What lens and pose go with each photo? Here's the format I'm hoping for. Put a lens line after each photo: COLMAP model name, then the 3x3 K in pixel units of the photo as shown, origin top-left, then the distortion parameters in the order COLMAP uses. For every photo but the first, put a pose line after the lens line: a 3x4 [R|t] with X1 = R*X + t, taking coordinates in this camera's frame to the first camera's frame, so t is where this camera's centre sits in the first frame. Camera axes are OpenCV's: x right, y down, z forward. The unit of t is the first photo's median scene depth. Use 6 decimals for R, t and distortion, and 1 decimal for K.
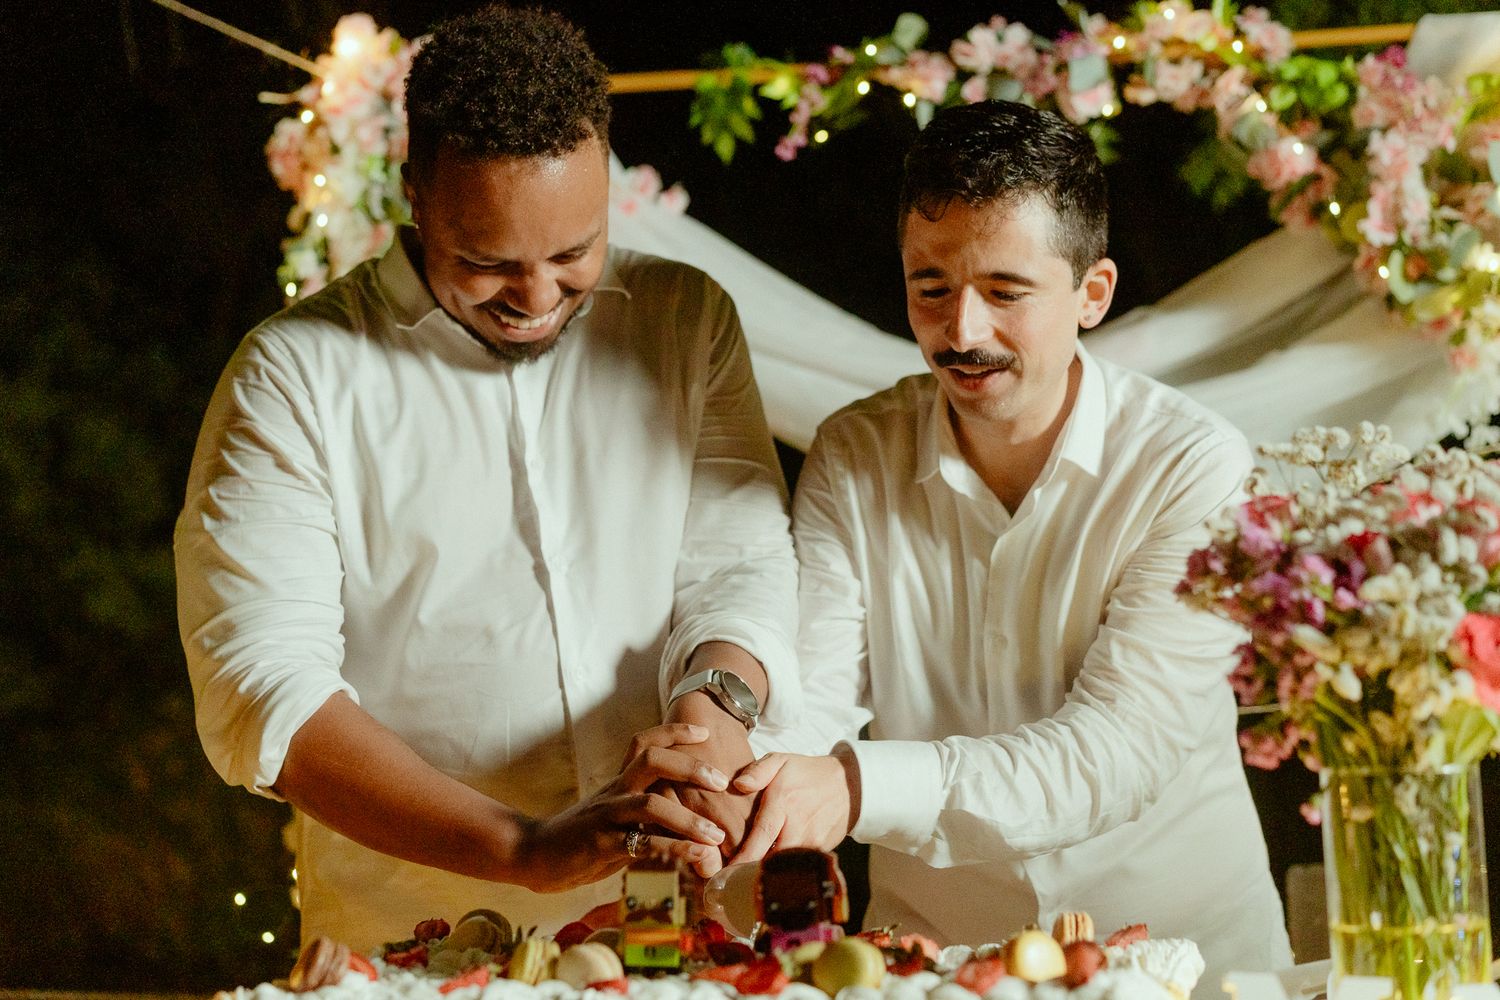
lens RADIAL K [[2269.4, 0, 812.2], [0, 2269.4, 523.6], [0, 0, 1]] dist [-0.021481, -0.047990]
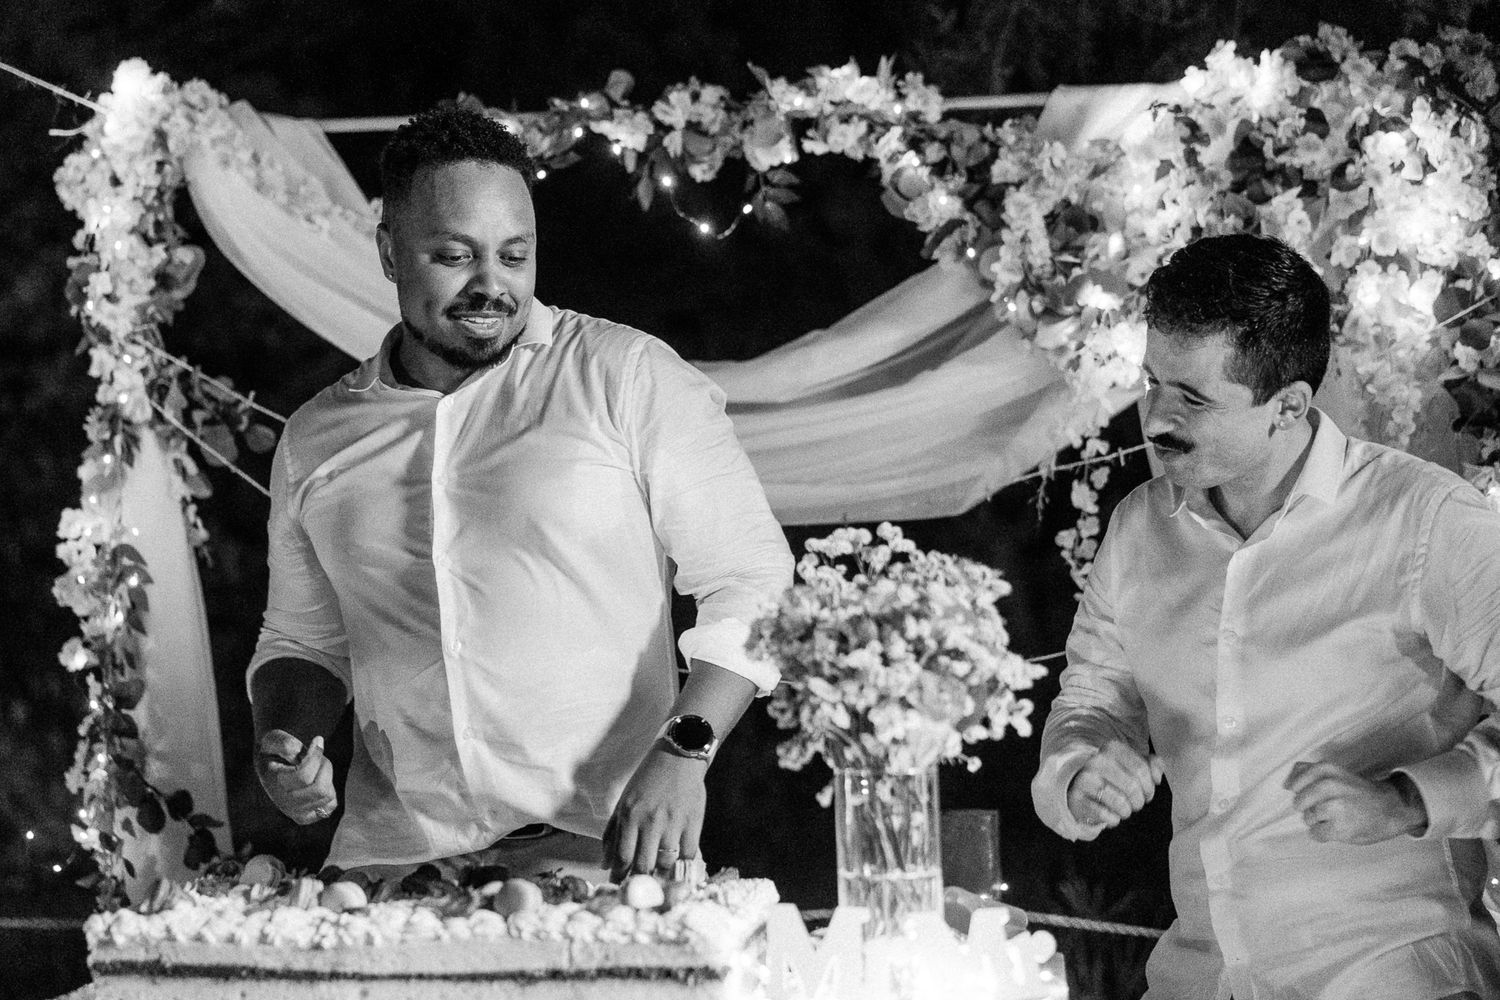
lens RADIAL K [[2447.8, 0, 662.6], [0, 2447.8, 448.1], [0, 0, 1]] dist [0.010704, -0.049710]
pose [[0.999138, 0.010567, 0.040155, 0.038162], [-0.011203, 0.999815, 0.015650, -0.113749], [-0.039982, -0.016087, 0.999071, -0.545018]]
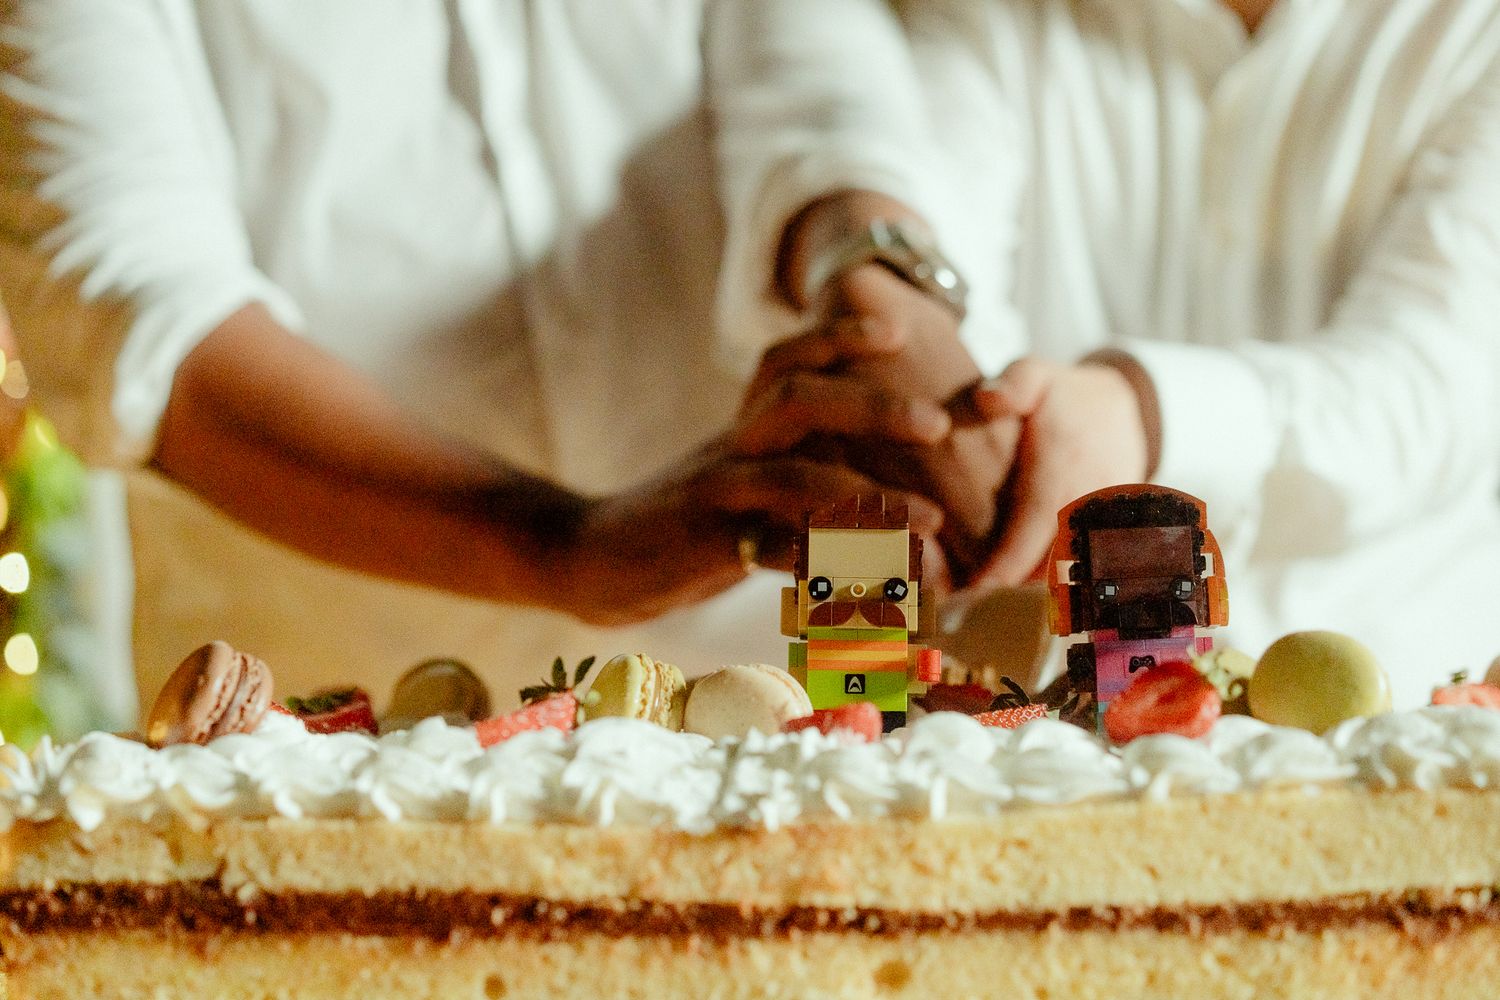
lens RADIAL K [[2449.1, 0, 750.0], [0, 2449.1, 500.0], [0, 0, 1]] dist [-0.012267, 0.038626]
pose [[0.994945, 0.009266, 0.099995, -0.141158], [-0.010605, 0.999861, 0.012863, 0.131803], [-0.099862, -0.013858, 0.994905, 0.427330]]
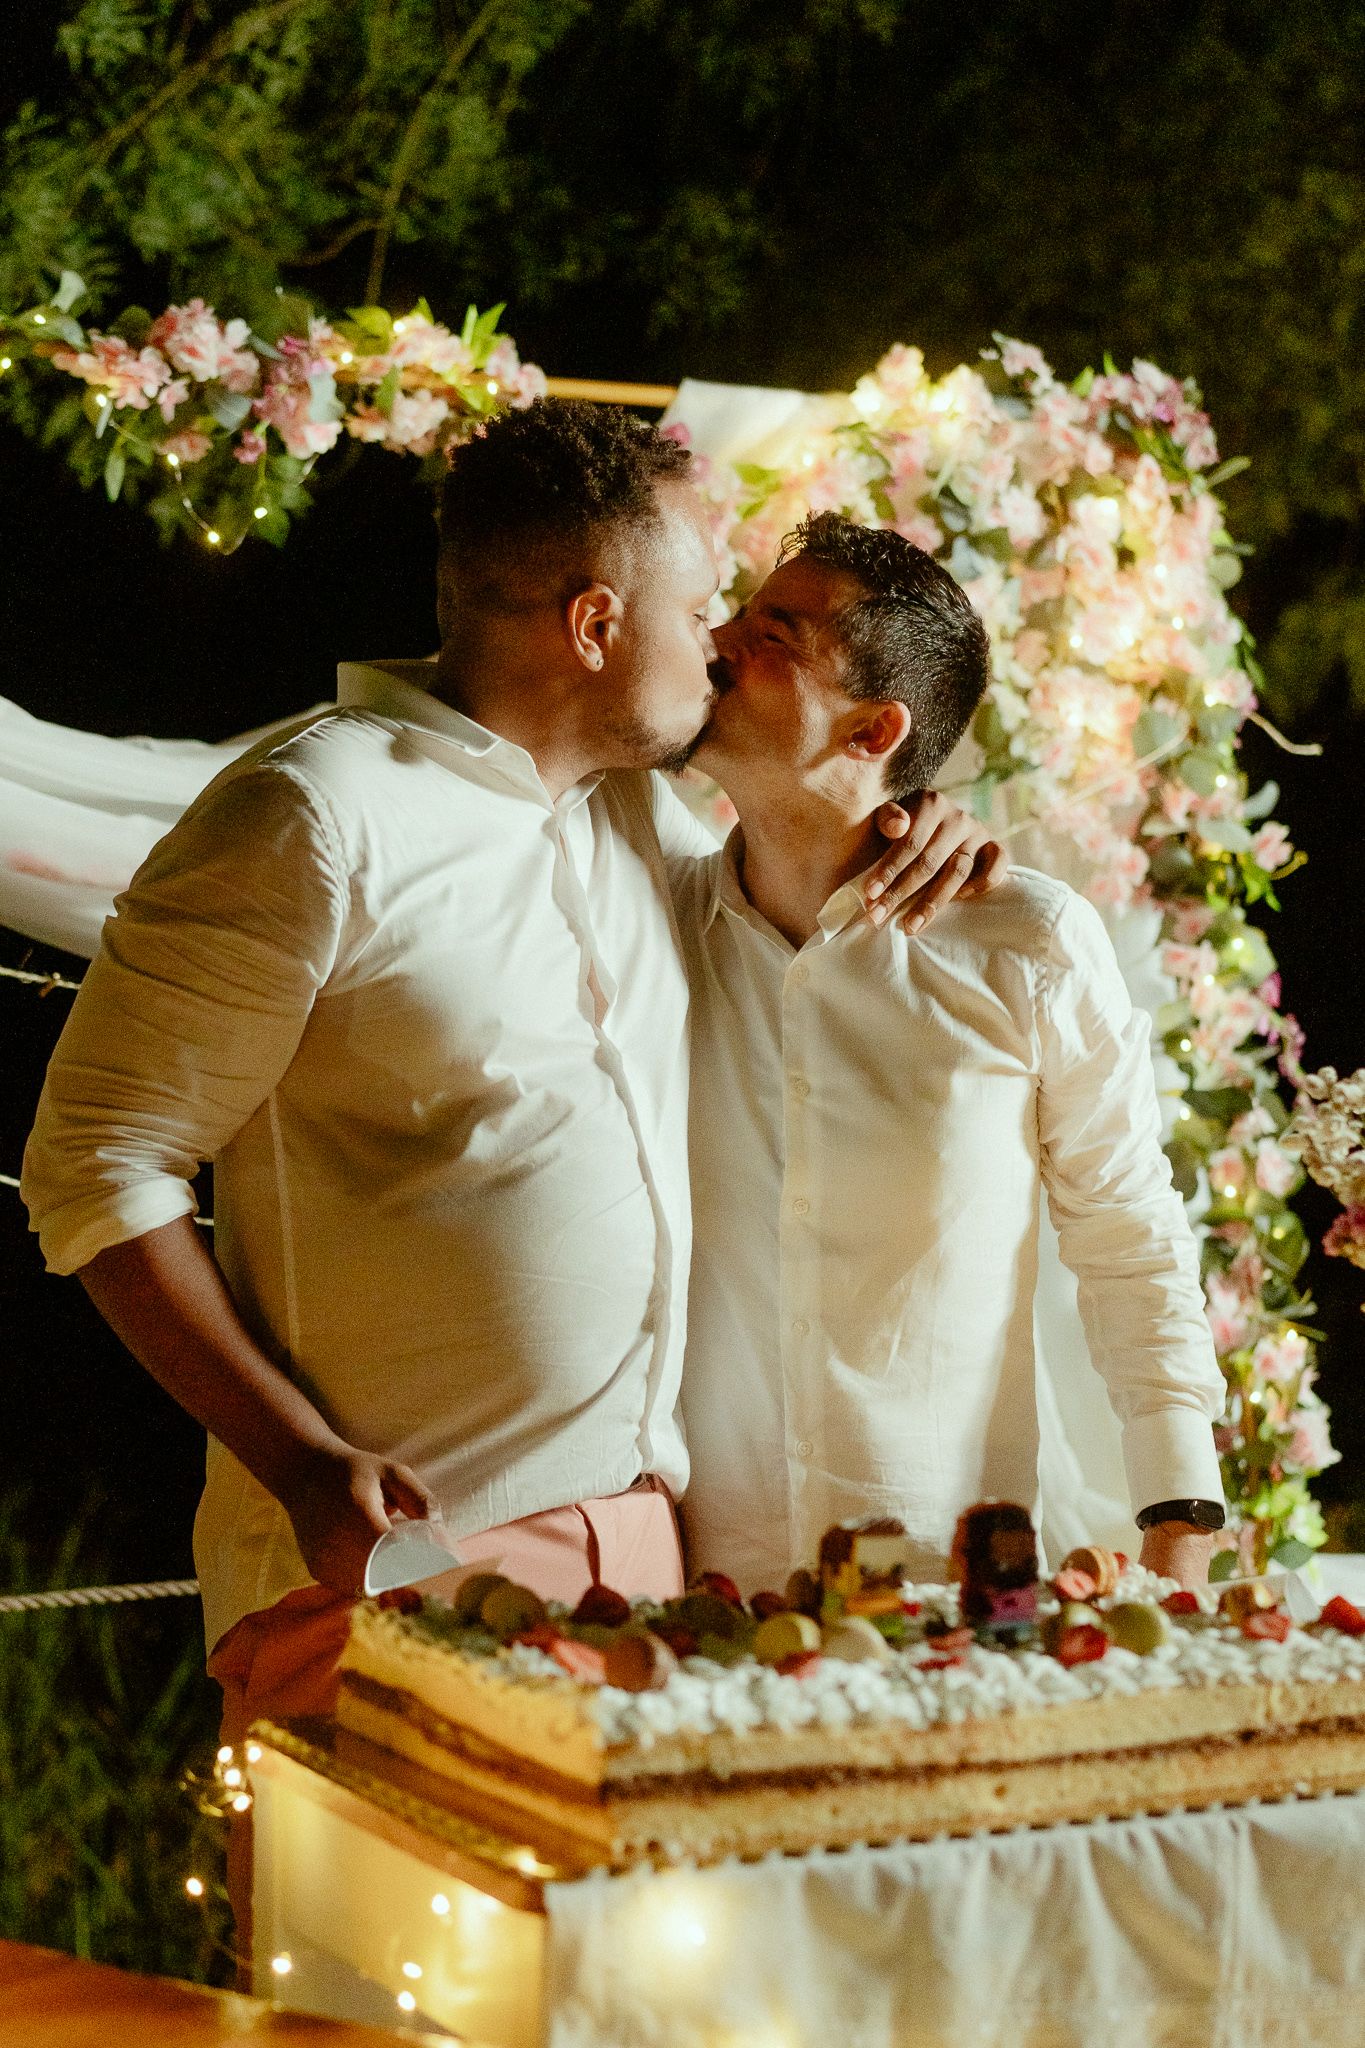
lens RADIAL K [[3487.9, 0, 682.5], [0, 3487.9, 1024.0], [0, 0, 1]] dist [0.005649, 0.011030]
pose [[0.831985, 0.028754, 0.554052, -0.891034], [-0.068543, 0.996332, 0.051220, -0.119167], [-0.550548, -0.080591, 0.830905, -0.131631]]
